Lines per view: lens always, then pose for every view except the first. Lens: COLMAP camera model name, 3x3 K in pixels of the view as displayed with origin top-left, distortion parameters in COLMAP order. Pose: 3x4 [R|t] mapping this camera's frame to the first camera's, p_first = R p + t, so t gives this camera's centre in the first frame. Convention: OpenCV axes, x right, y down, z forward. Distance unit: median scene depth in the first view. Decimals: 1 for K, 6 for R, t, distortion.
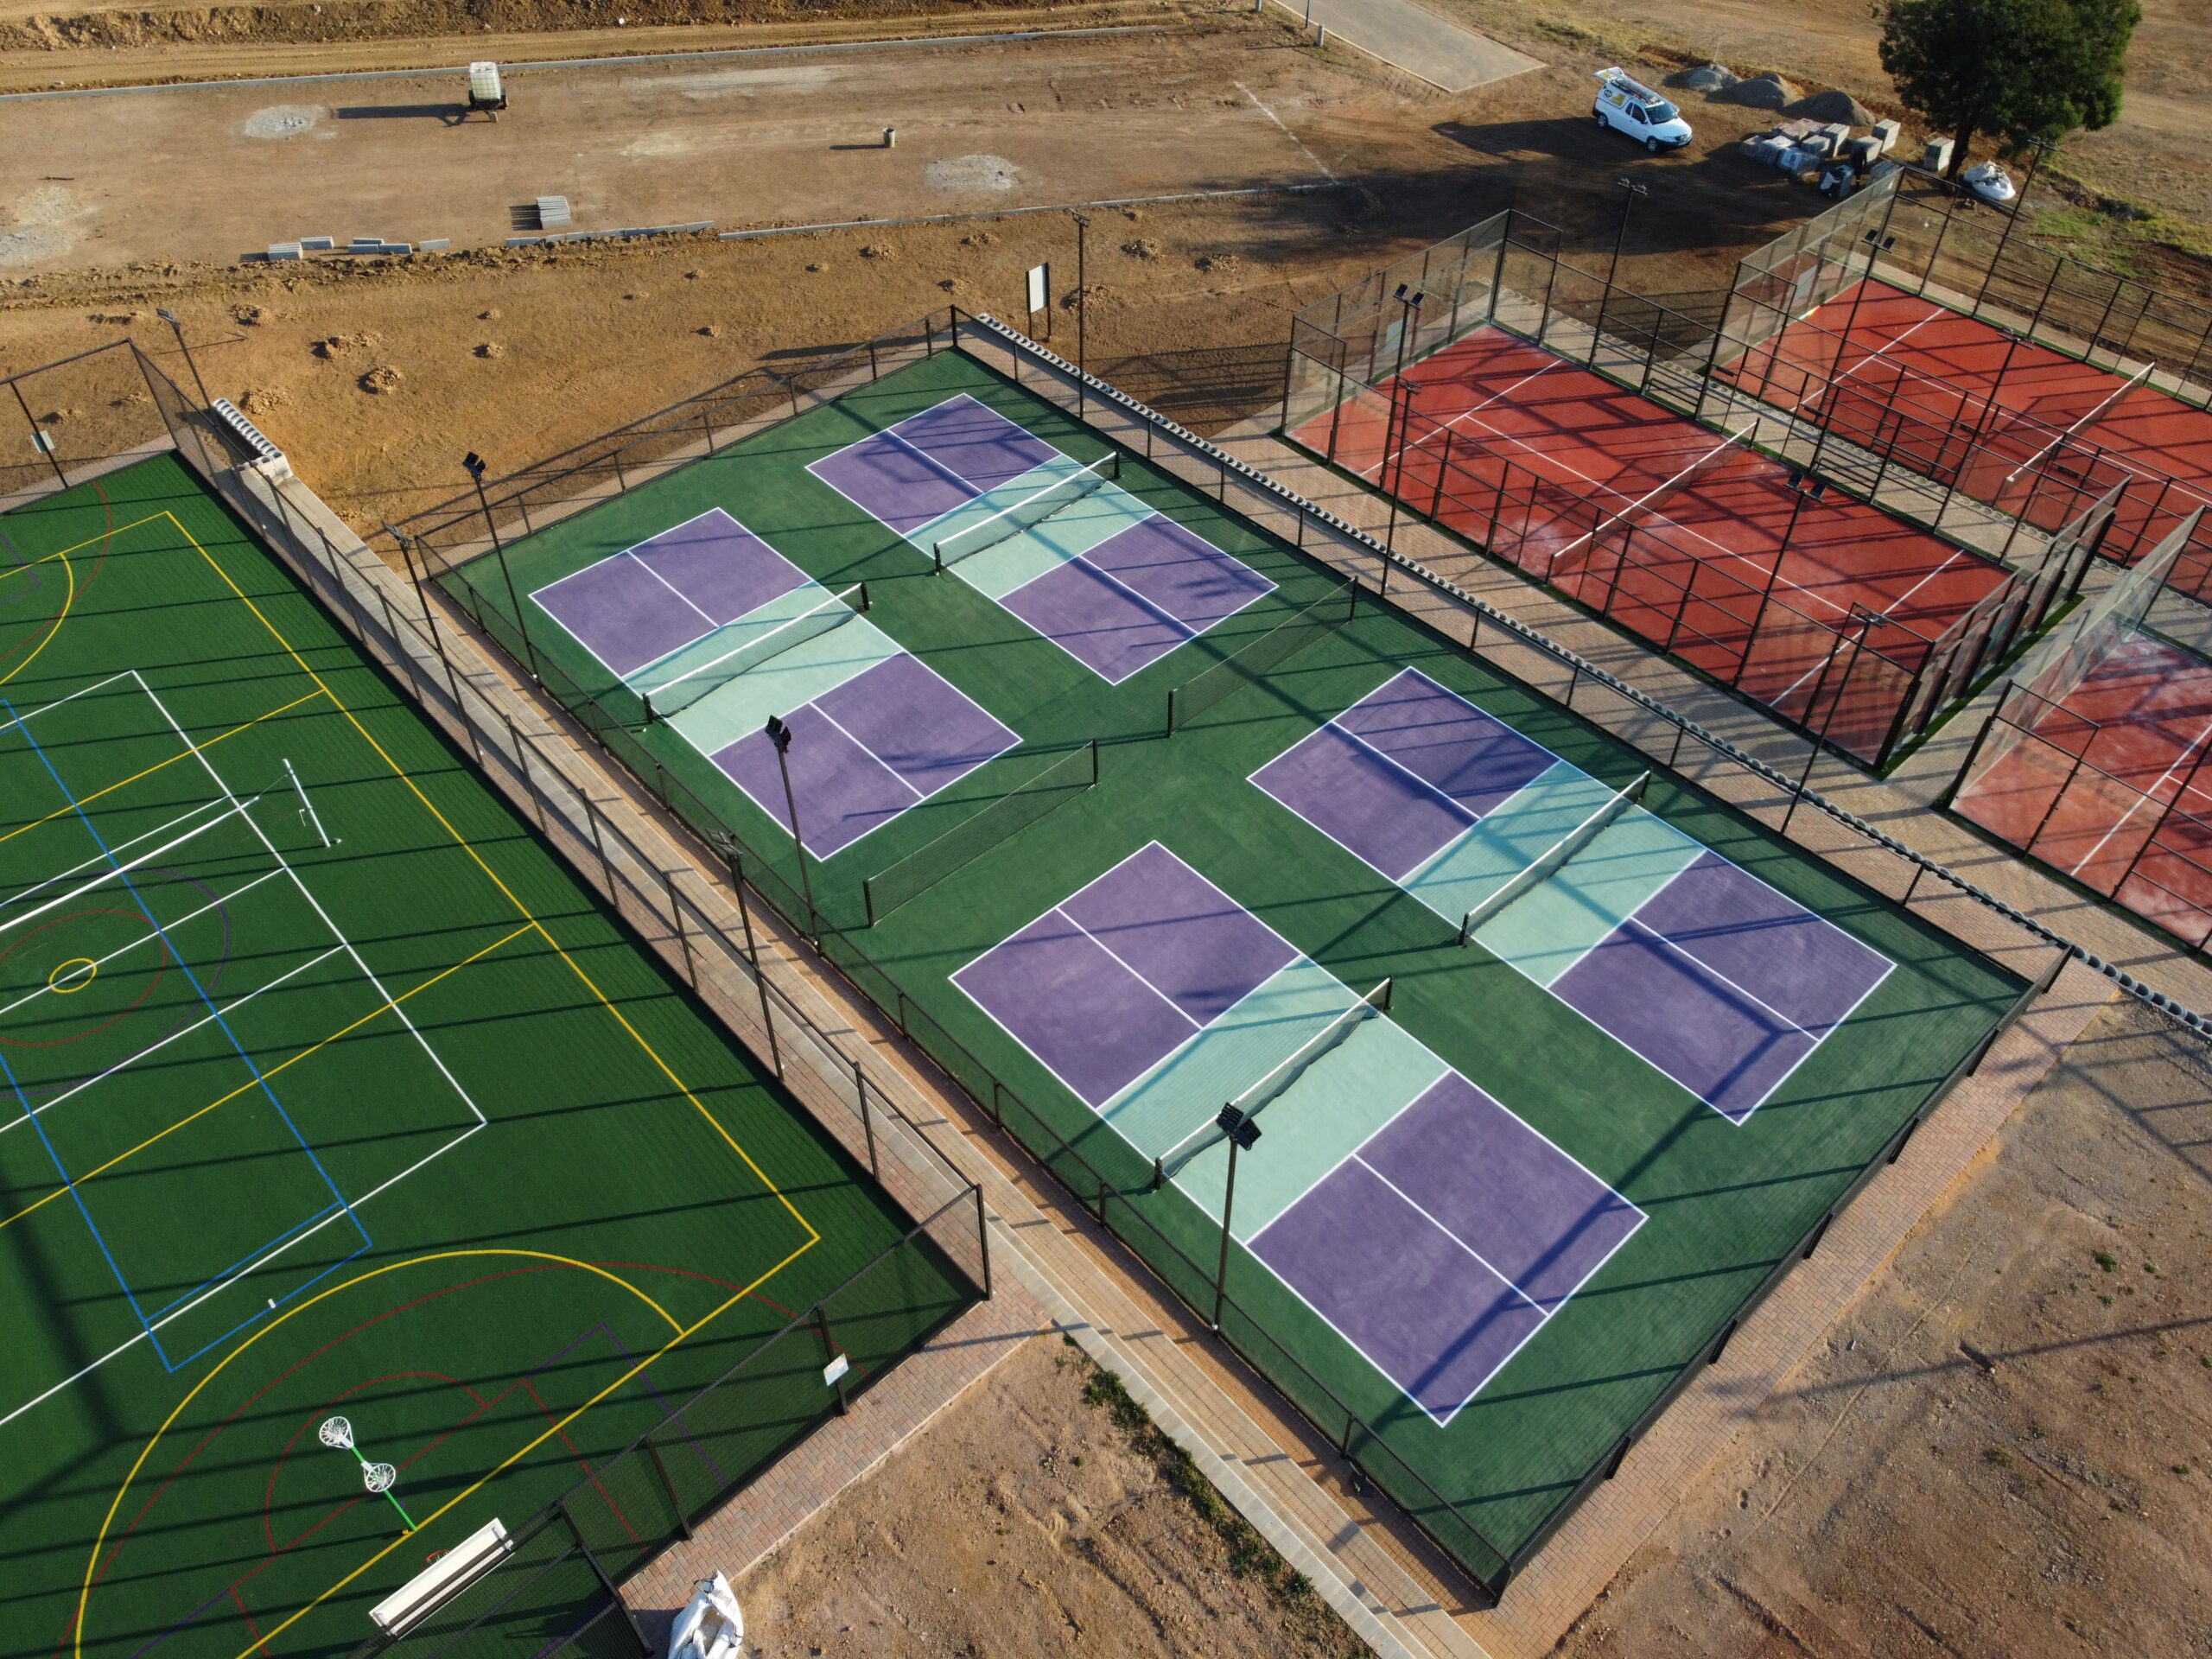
lens RADIAL K [[1676.3, 0, 1102.2], [0, 1676.3, 831.0], [0, 0, 1]] dist [-0.010307, 0.006059]
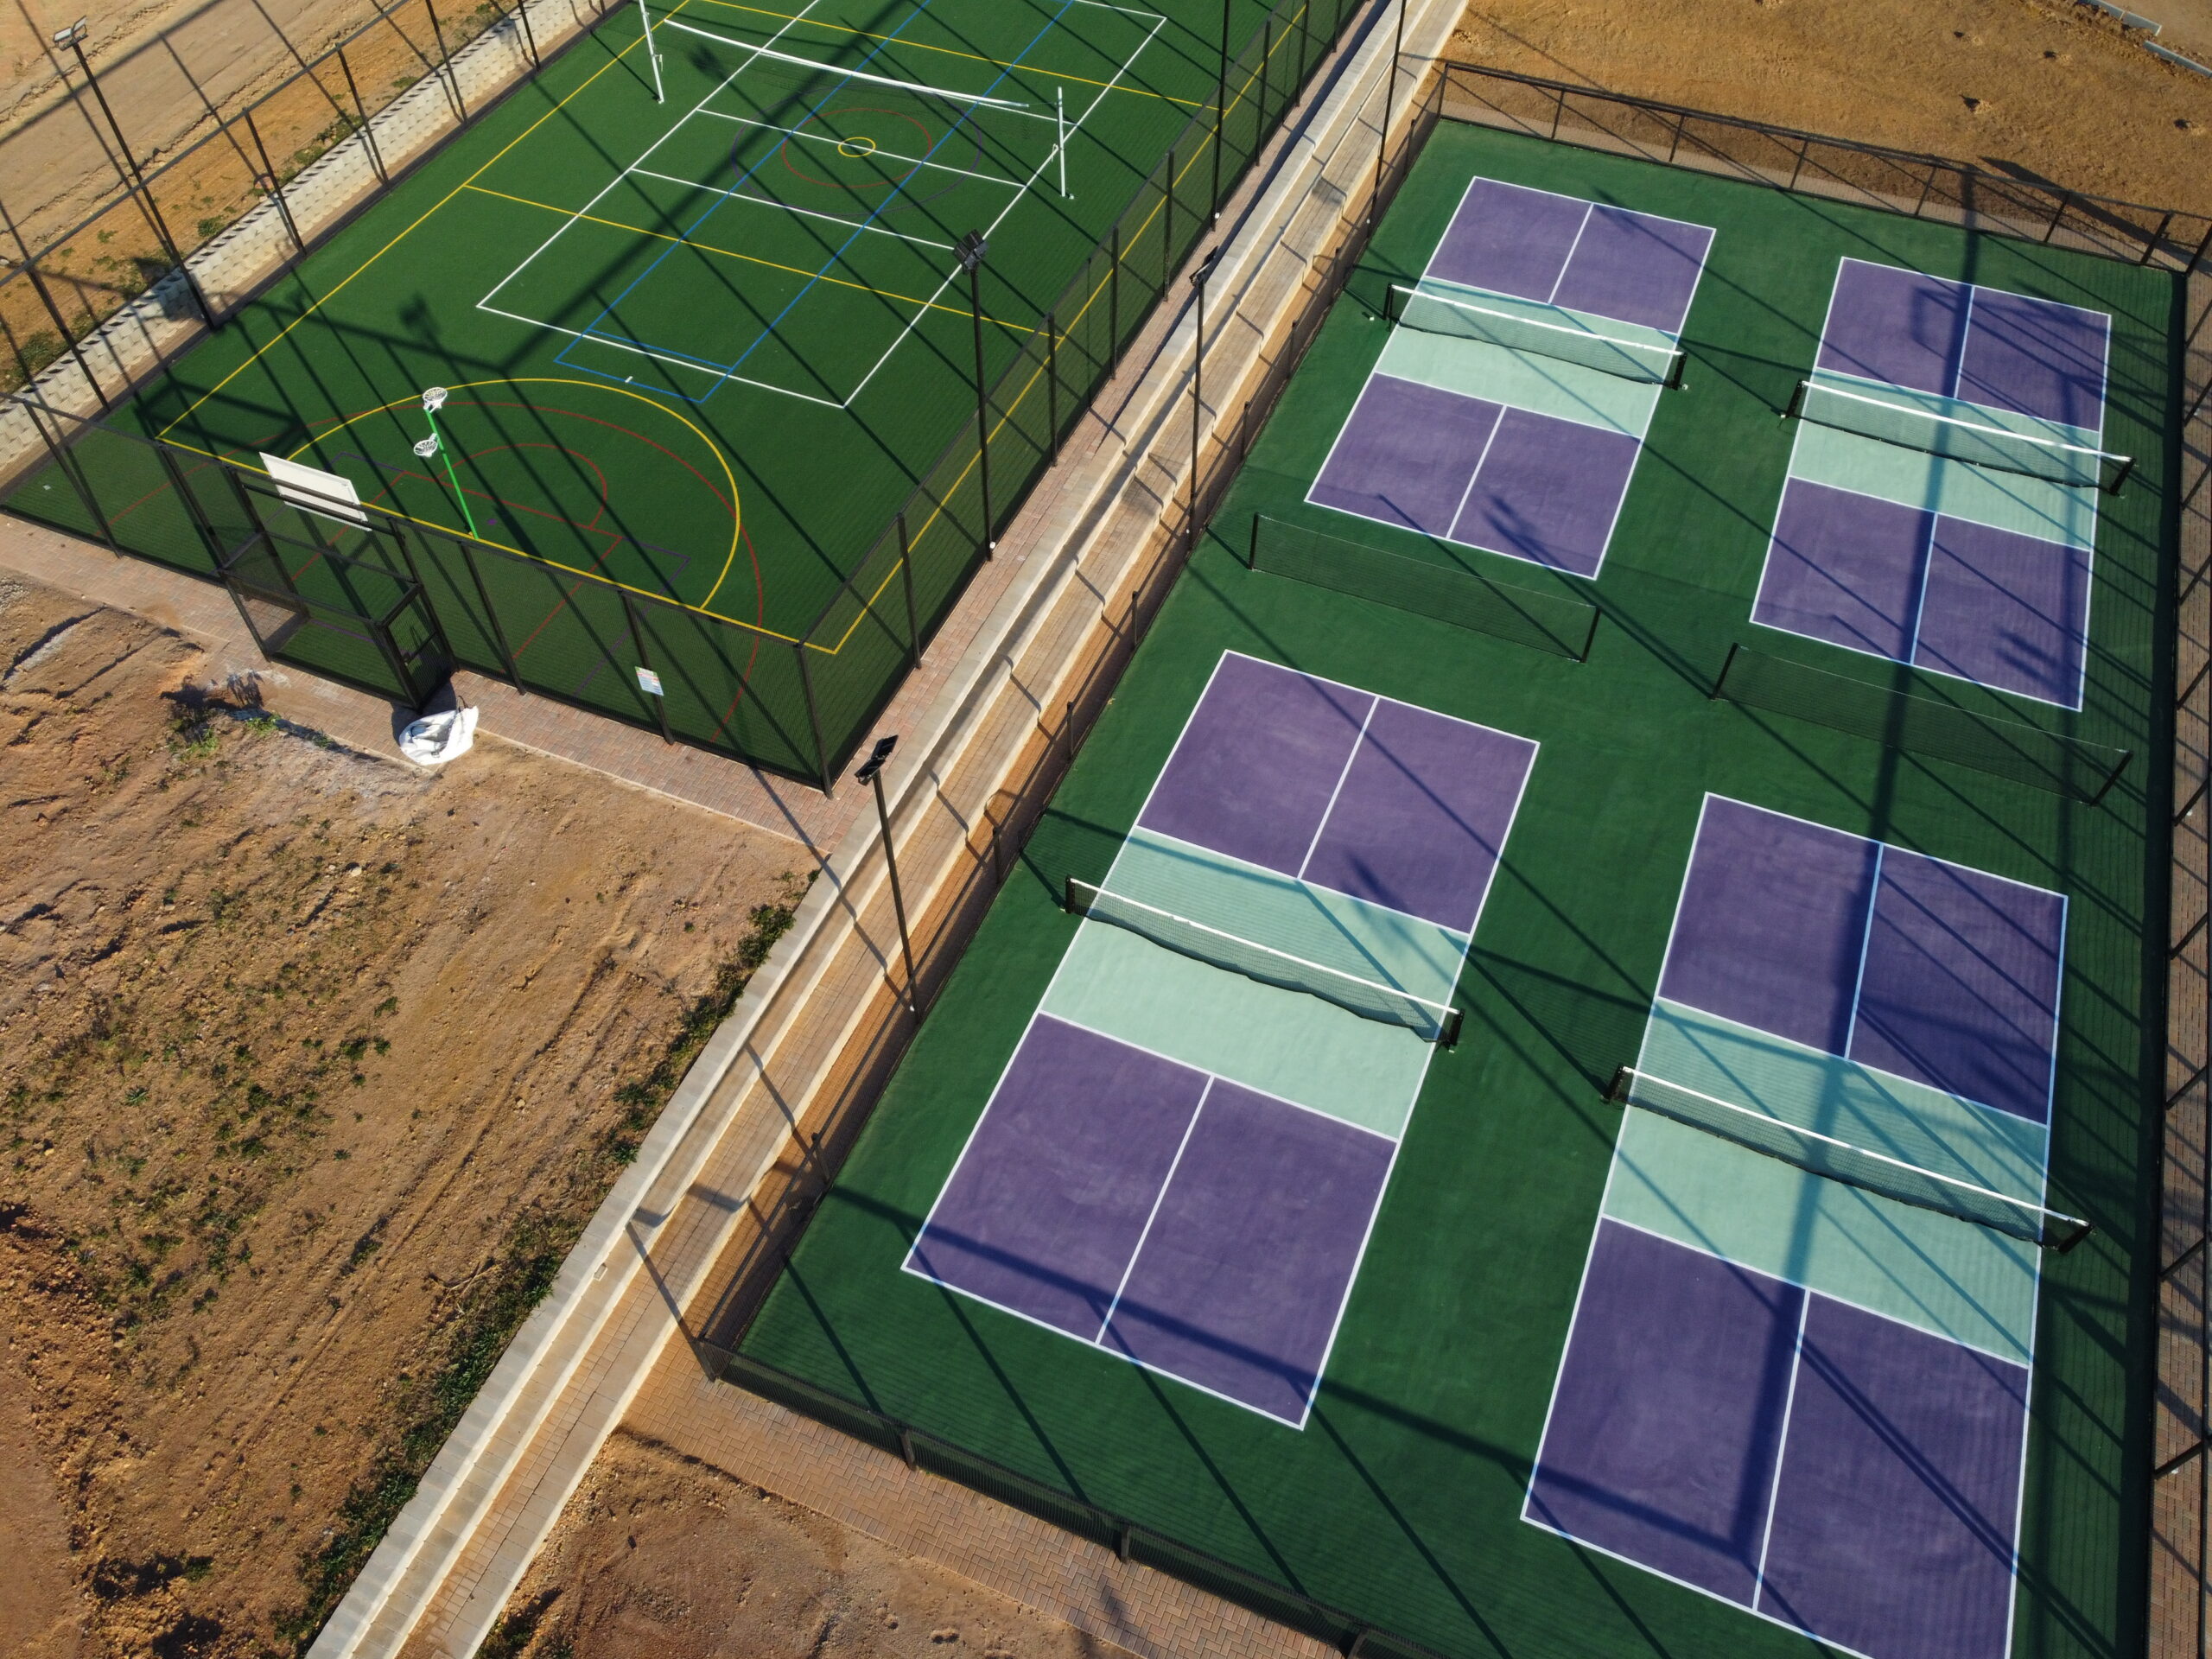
lens RADIAL K [[1676.3, 0, 1098.8], [0, 1676.3, 829.0], [0, 0, 1]] dist [-0.010307, 0.006059]
pose [[0.422473, 0.715448, -0.556462, 0.395214], [-0.649434, 0.667211, 0.364780, -0.115543], [0.632259, 0.207276, 0.746515, 0.277024]]
